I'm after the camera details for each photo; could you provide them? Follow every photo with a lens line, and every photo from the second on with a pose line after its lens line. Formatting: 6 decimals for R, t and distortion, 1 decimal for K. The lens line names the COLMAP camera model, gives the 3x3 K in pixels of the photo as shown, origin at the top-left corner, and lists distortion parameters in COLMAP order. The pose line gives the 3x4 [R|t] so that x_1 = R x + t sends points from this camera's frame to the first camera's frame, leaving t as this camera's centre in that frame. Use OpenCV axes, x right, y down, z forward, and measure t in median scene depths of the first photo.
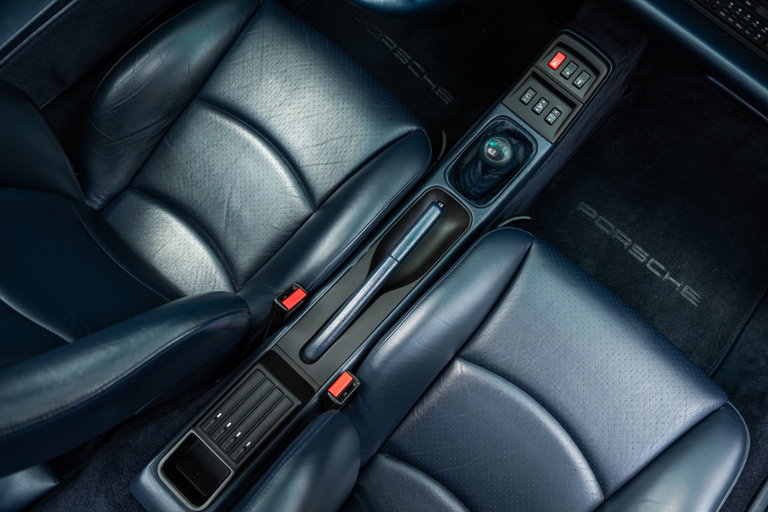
lens RADIAL K [[507.7, 0, 384.0], [0, 507.7, 256.0], [0, 0, 1]] dist [0.002332, -0.027763]
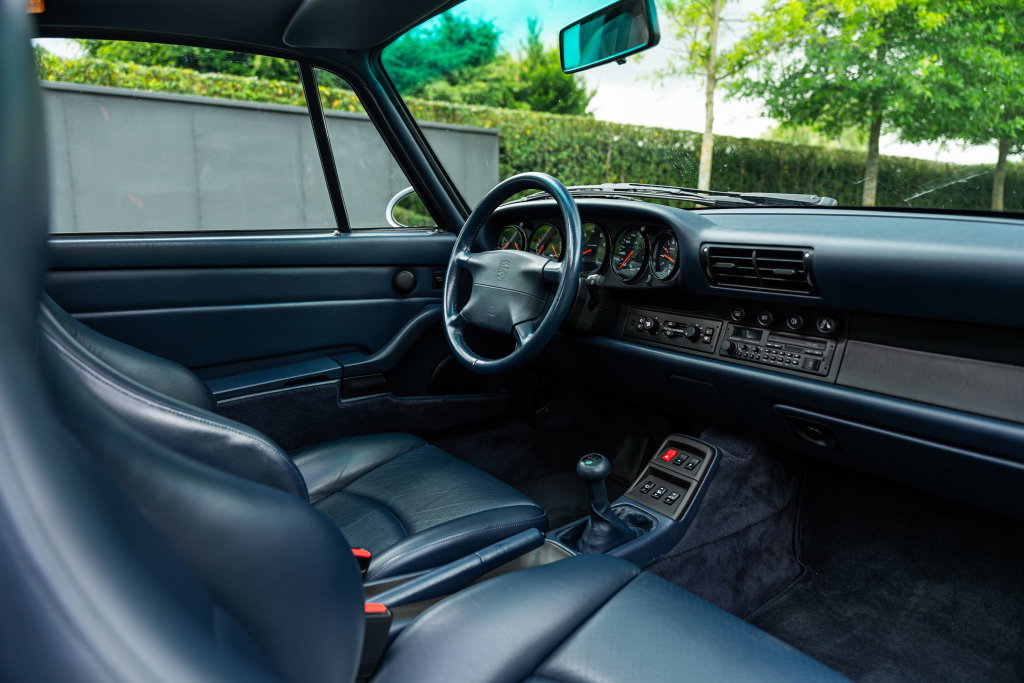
lens RADIAL K [[676.9, 0, 512.0], [0, 676.9, 341.5], [0, 0, 1]] dist [0.002332, -0.027763]
pose [[0.978008, 0.004024, -0.208527, 0.301656], [-0.191020, 0.418669, -0.887822, 0.811934], [0.083731, 0.908130, 0.410231, 0.163748]]
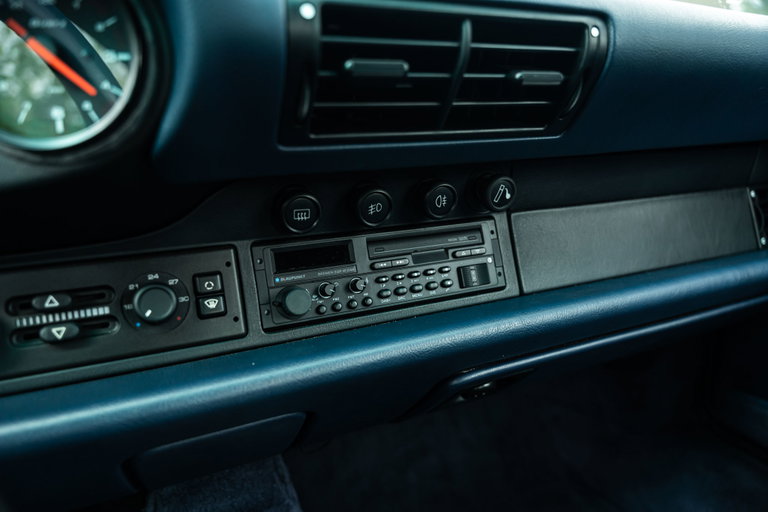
lens RADIAL K [[507.7, 0, 384.0], [0, 507.7, 256.0], [0, 0, 1]] dist [0.002332, -0.027763]
pose [[0.403902, -0.305714, 0.862208, 0.147971], [0.891578, 0.342578, -0.296192, -0.248549], [-0.204823, 0.888358, 0.410935, 0.536243]]
